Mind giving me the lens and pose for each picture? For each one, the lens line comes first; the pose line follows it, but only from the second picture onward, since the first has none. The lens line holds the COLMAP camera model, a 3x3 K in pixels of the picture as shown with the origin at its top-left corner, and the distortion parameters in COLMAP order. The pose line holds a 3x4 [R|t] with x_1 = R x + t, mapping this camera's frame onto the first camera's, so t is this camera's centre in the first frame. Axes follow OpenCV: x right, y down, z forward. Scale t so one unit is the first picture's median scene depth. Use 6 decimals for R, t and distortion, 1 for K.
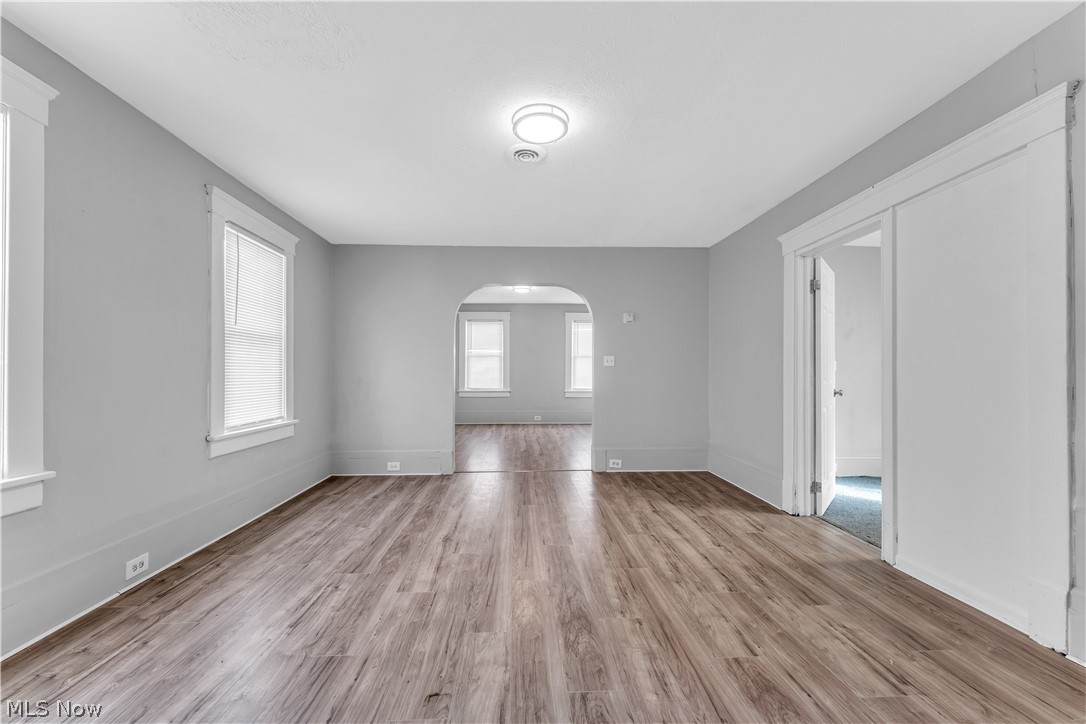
lens RADIAL K [[434.3, 0, 536.0], [0, 434.3, 365.6], [0, 0, 1]] dist [-0.001415, -0.000986]
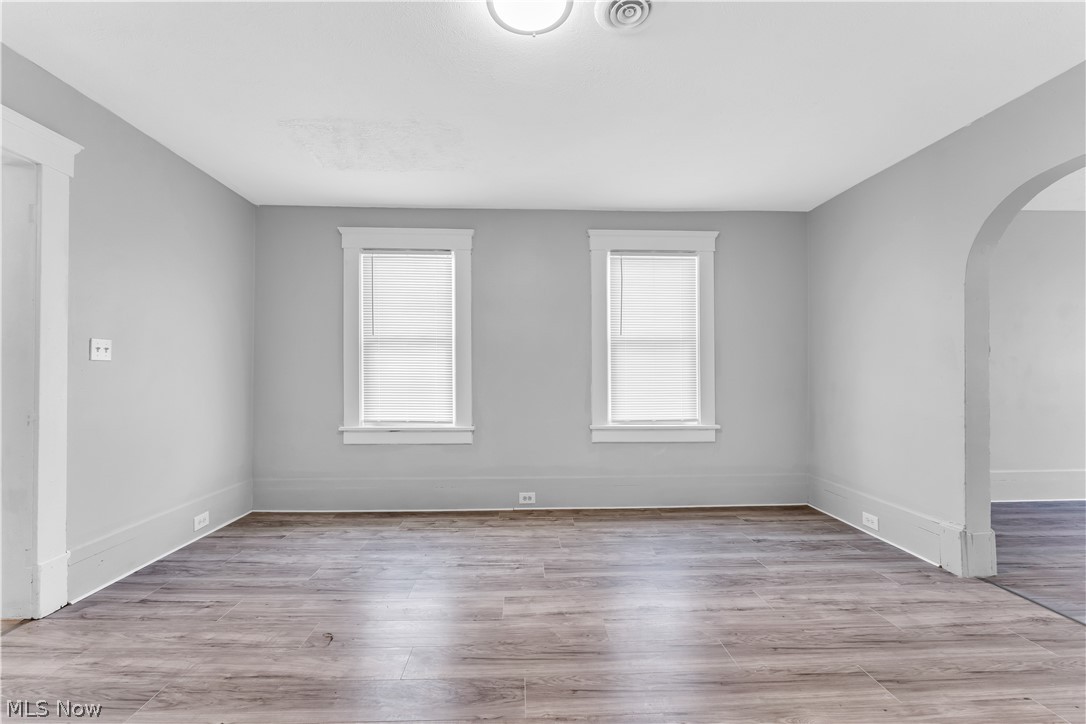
lens RADIAL K [[434.3, 0, 536.0], [0, 434.3, 365.6], [0, 0, 1]] dist [-0.001415, -0.000986]
pose [[-0.006468, -0.009499, -0.999934, 0.640109], [0.019889, 0.999756, -0.009626, -0.004990], [0.999781, -0.019950, -0.006277, 1.006041]]
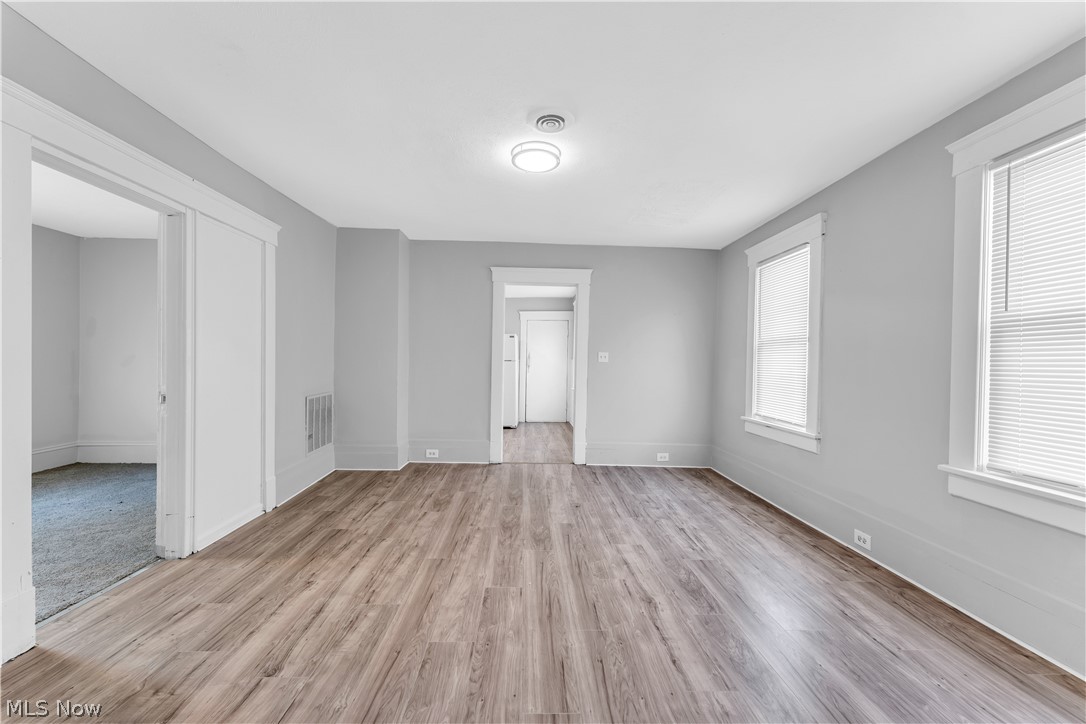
lens RADIAL K [[434.3, 0, 536.0], [0, 434.3, 365.6], [0, 0, 1]] dist [-0.001415, -0.000986]
pose [[-0.999700, -0.016678, 0.017948, -0.019333], [-0.016951, 0.999741, -0.015178, 0.009331], [-0.017690, -0.015478, -0.999724, 2.139142]]
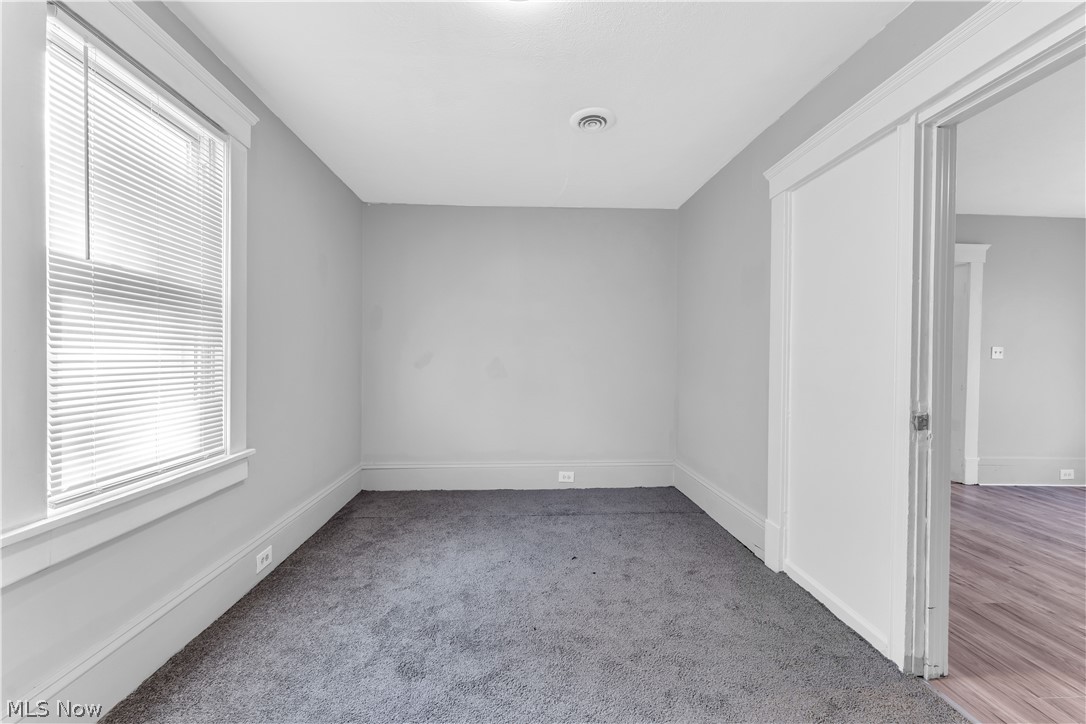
lens RADIAL K [[434.3, 0, 536.0], [0, 434.3, 365.6], [0, 0, 1]] dist [-0.001415, -0.000986]
pose [[-0.999911, -0.012230, 0.005400, 1.495360], [-0.012263, 0.999906, -0.006207, 0.014879], [-0.005324, -0.006272, -0.999966, 1.754420]]
